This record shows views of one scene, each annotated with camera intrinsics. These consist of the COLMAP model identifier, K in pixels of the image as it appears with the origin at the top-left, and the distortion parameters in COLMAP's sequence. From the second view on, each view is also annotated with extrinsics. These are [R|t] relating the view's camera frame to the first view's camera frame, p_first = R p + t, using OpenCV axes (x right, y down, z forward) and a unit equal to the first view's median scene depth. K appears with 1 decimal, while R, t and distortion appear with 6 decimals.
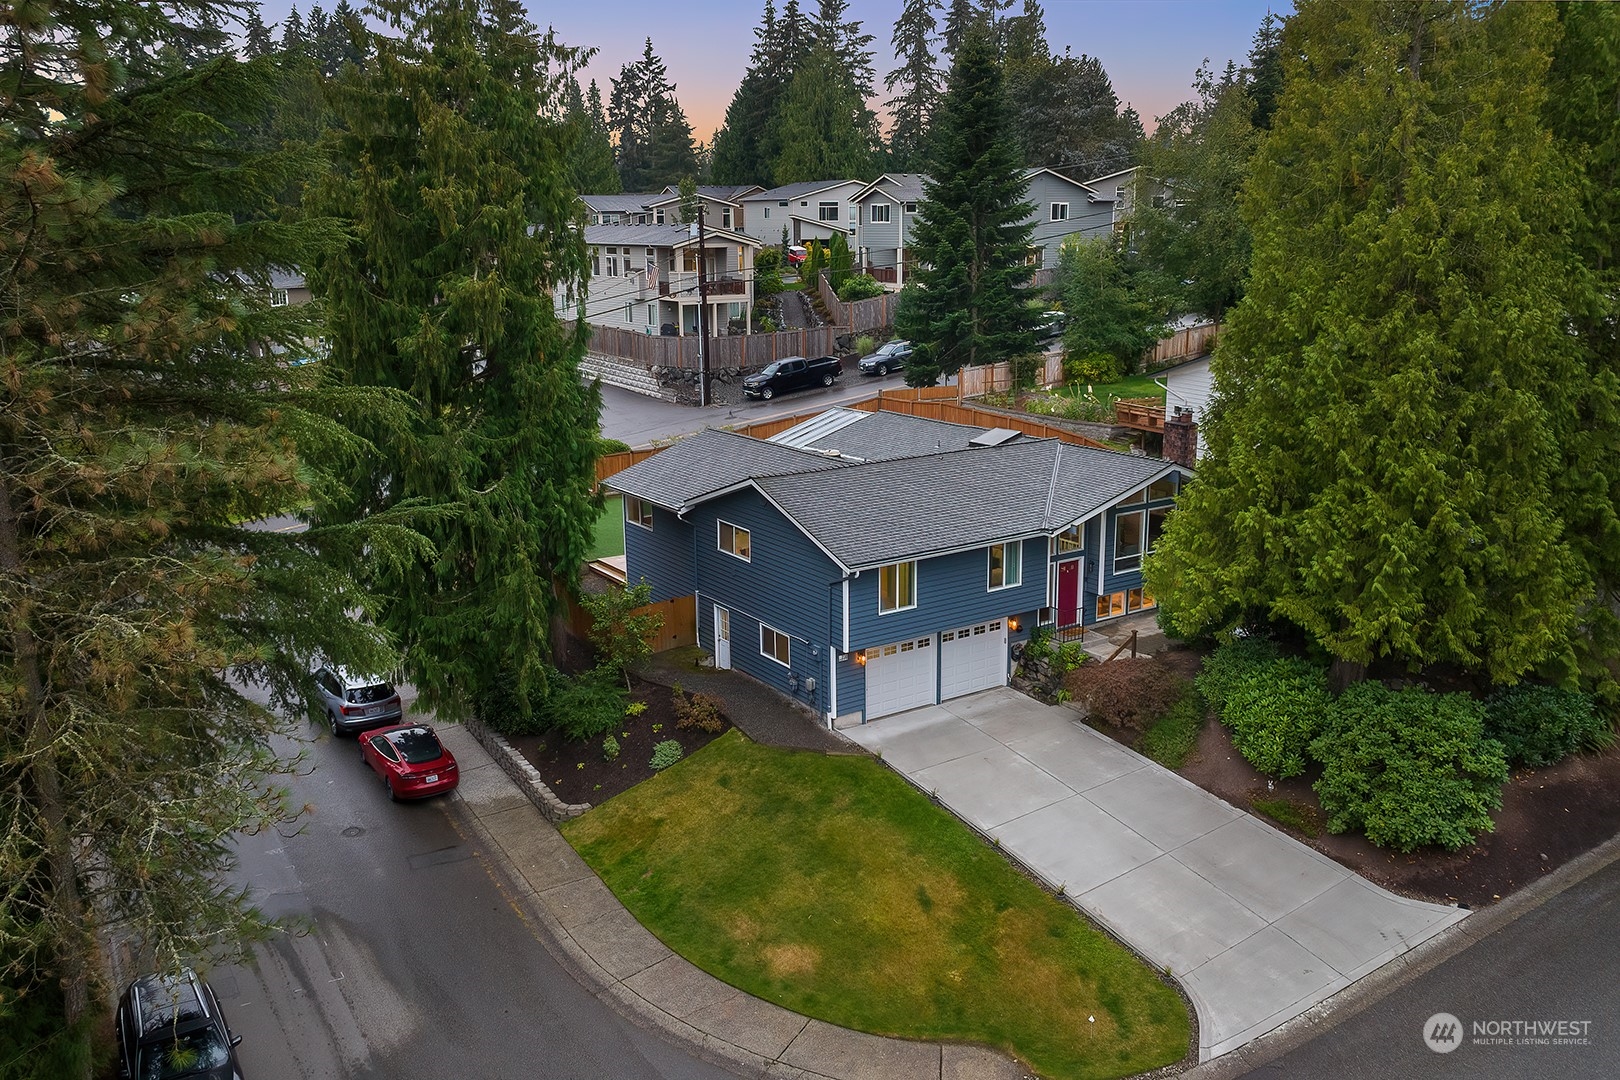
lens RADIAL K [[1119.3, 0, 810.2], [0, 1119.3, 476.3], [0, 0, 1]] dist [-0.005431, -0.008660]
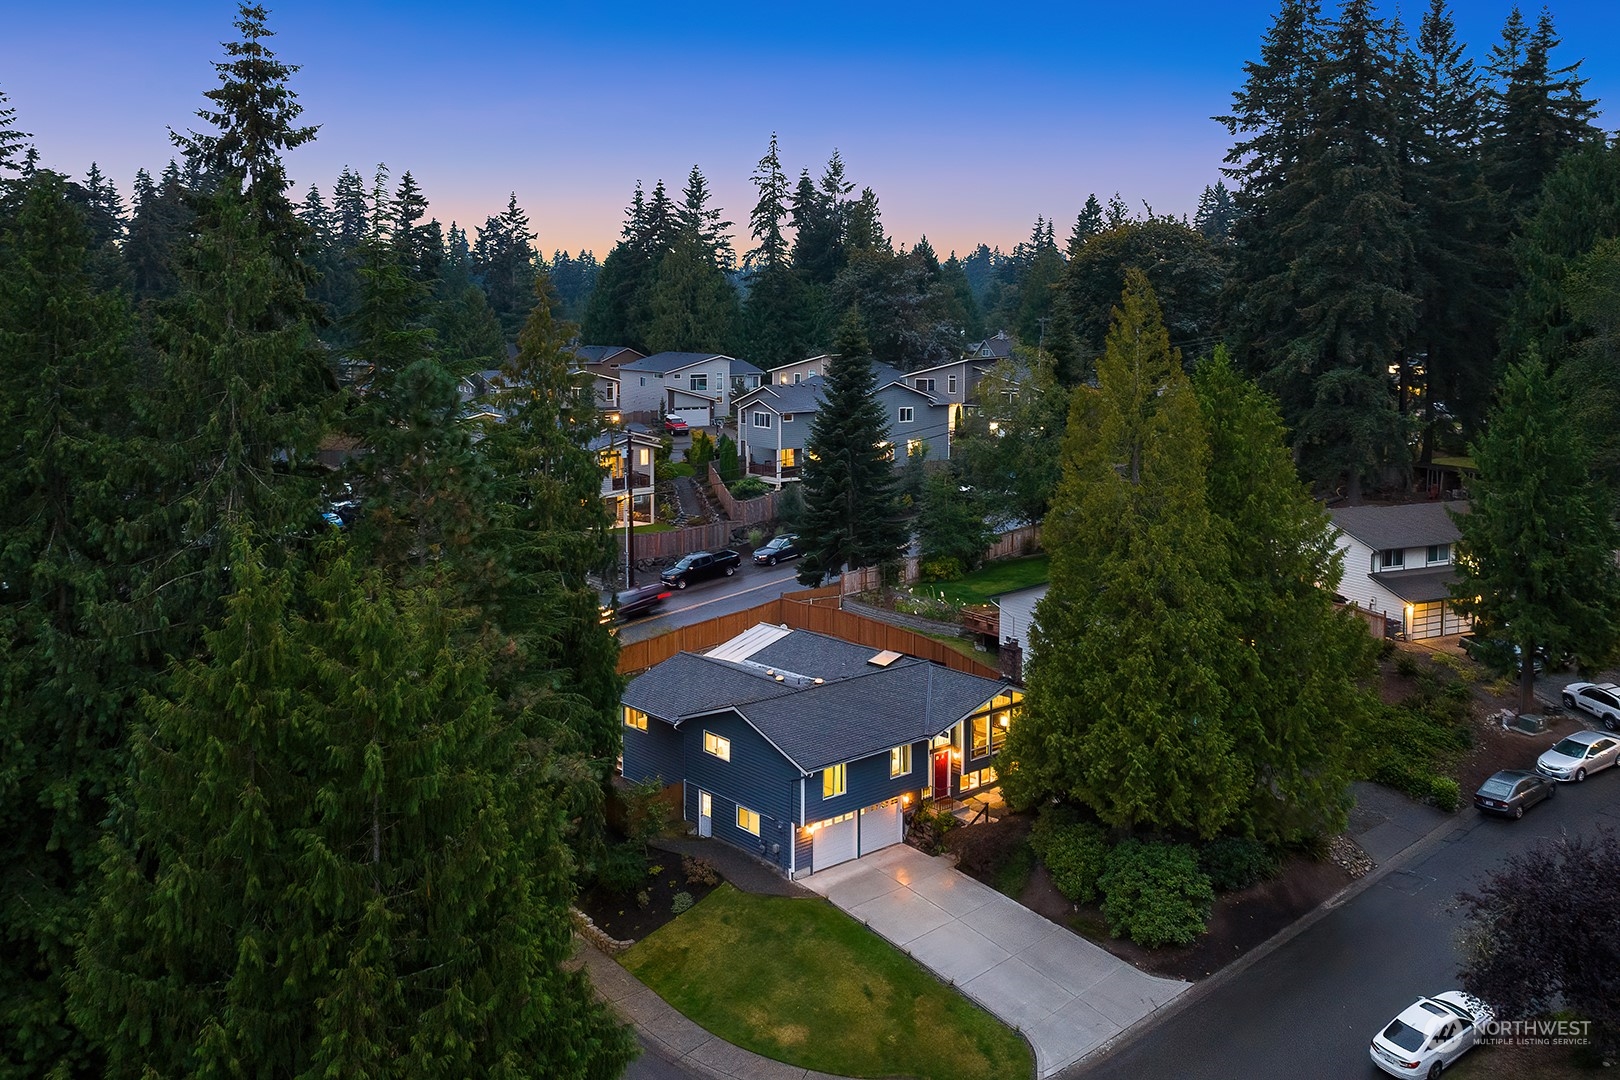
lens RADIAL K [[1126.1, 0, 763.7], [0, 1126.1, 424.9], [0, 0, 1]] dist [-0.002500, -0.002876]
pose [[0.994410, 0.003200, 0.105541, -0.171297], [0.011589, 0.990194, -0.139221, -0.159343], [-0.104951, 0.139666, 0.984621, -0.534994]]
